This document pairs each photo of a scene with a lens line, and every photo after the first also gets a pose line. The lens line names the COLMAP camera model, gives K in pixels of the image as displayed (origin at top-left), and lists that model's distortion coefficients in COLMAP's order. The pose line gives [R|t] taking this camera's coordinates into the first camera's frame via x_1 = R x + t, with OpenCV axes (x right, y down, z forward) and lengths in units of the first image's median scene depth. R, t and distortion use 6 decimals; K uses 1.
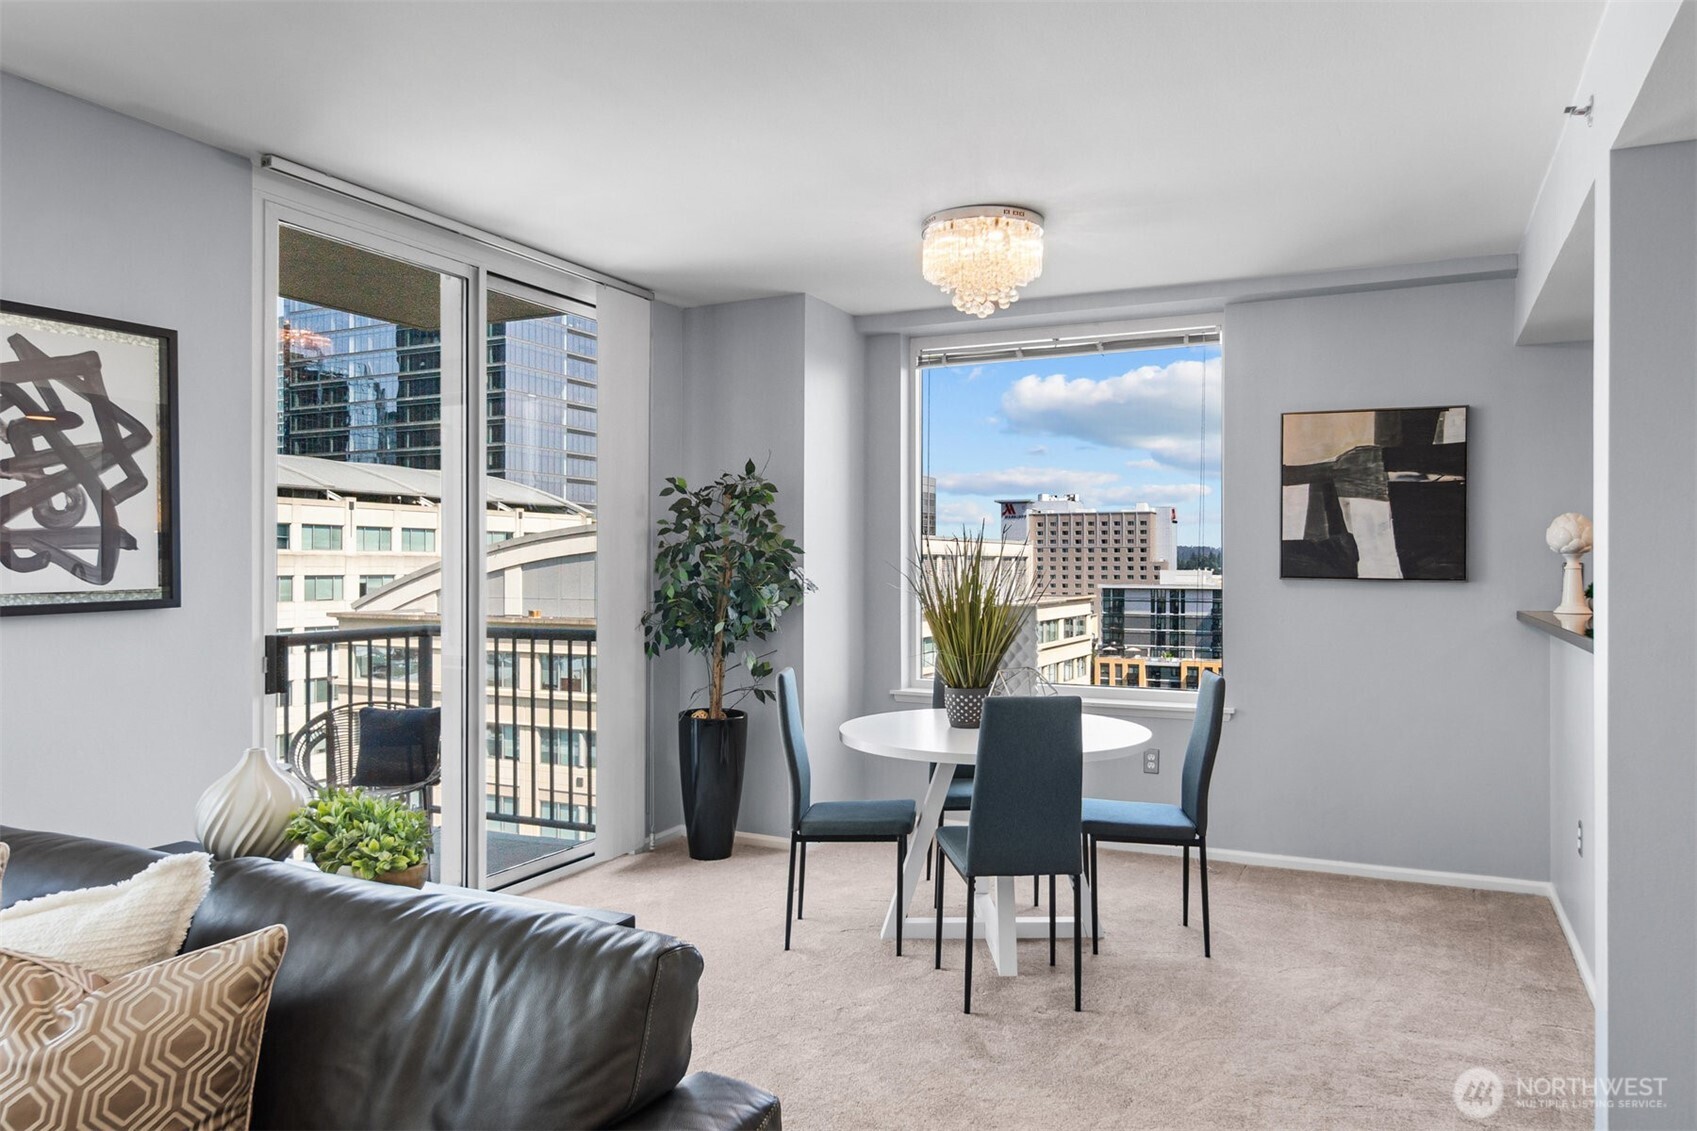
lens RADIAL K [[1107.4, 0, 856.2], [0, 1107.4, 571.1], [0, 0, 1]] dist [-0.014803, 0.008394]
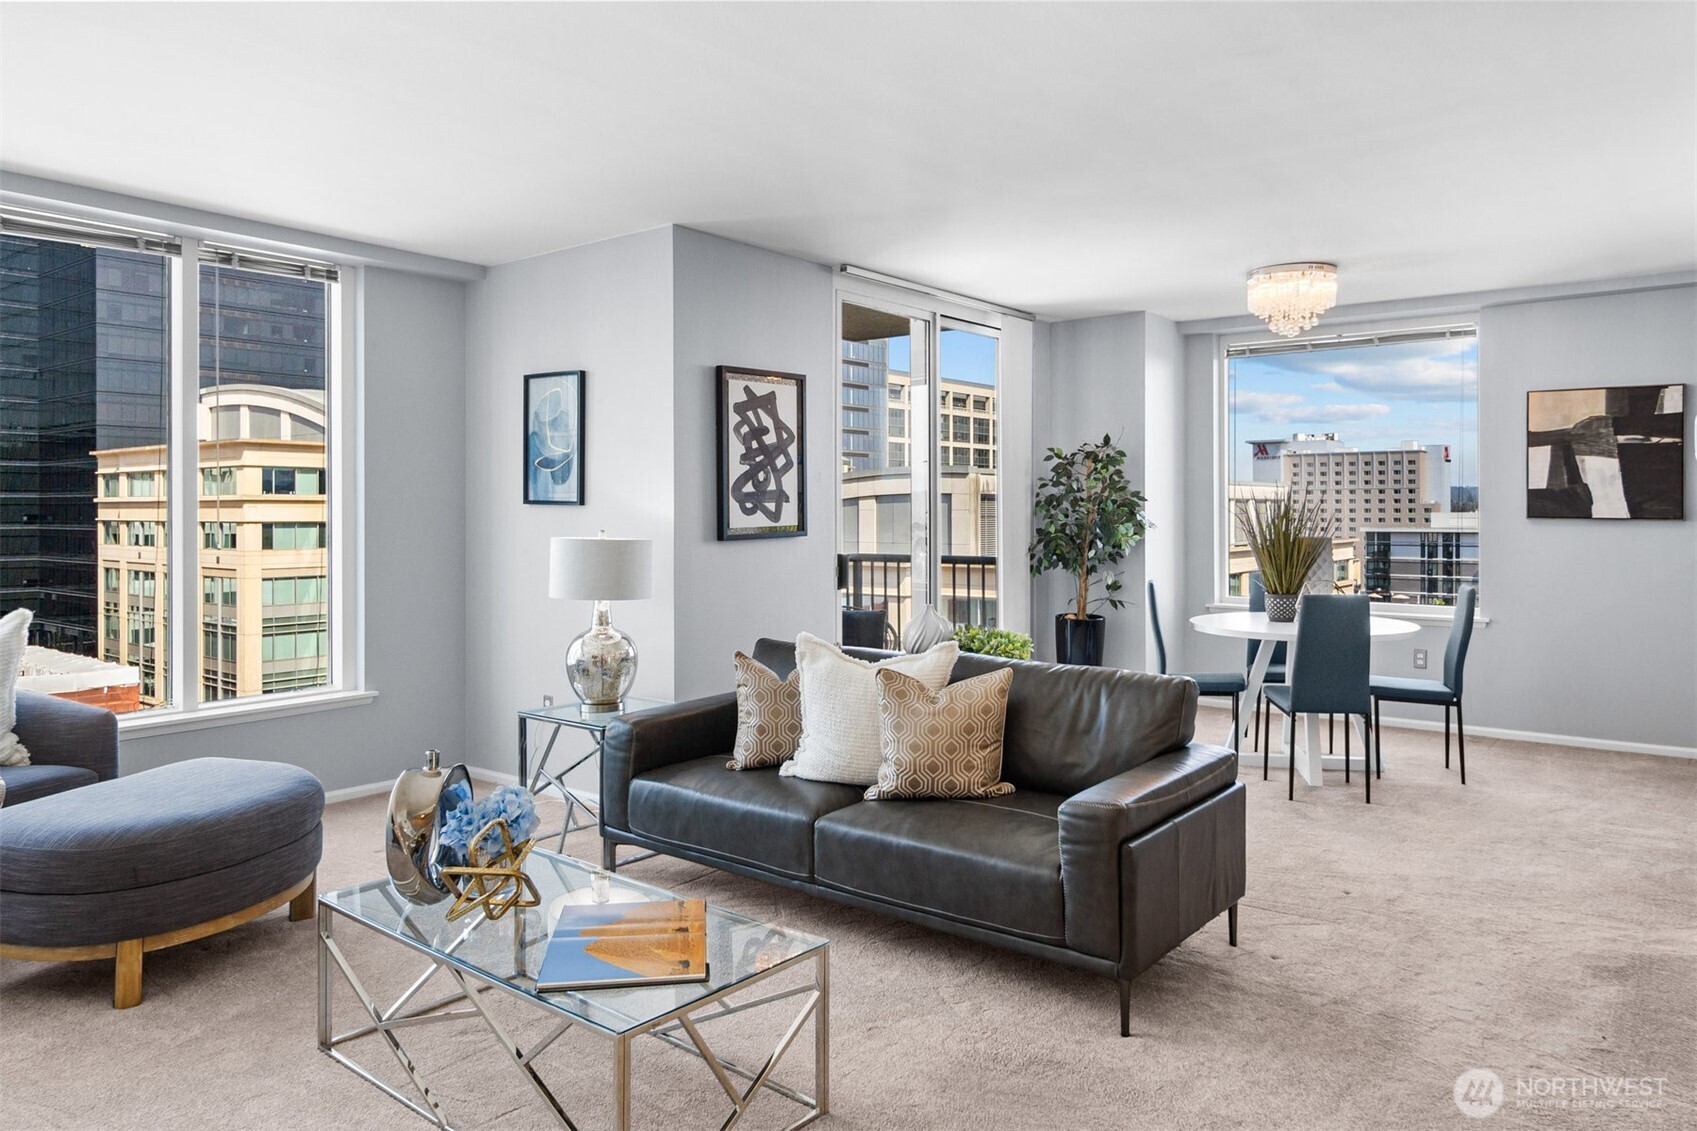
lens RADIAL K [[1107.4, 0, 855.4], [0, 1107.4, 513.8], [0, 0, 1]] dist [-0.014803, 0.008394]
pose [[0.977396, -0.003318, -0.211391, -0.131423], [0.003103, 0.999994, -0.001349, 0.000635], [0.211395, 0.000662, 0.977401, -0.499644]]
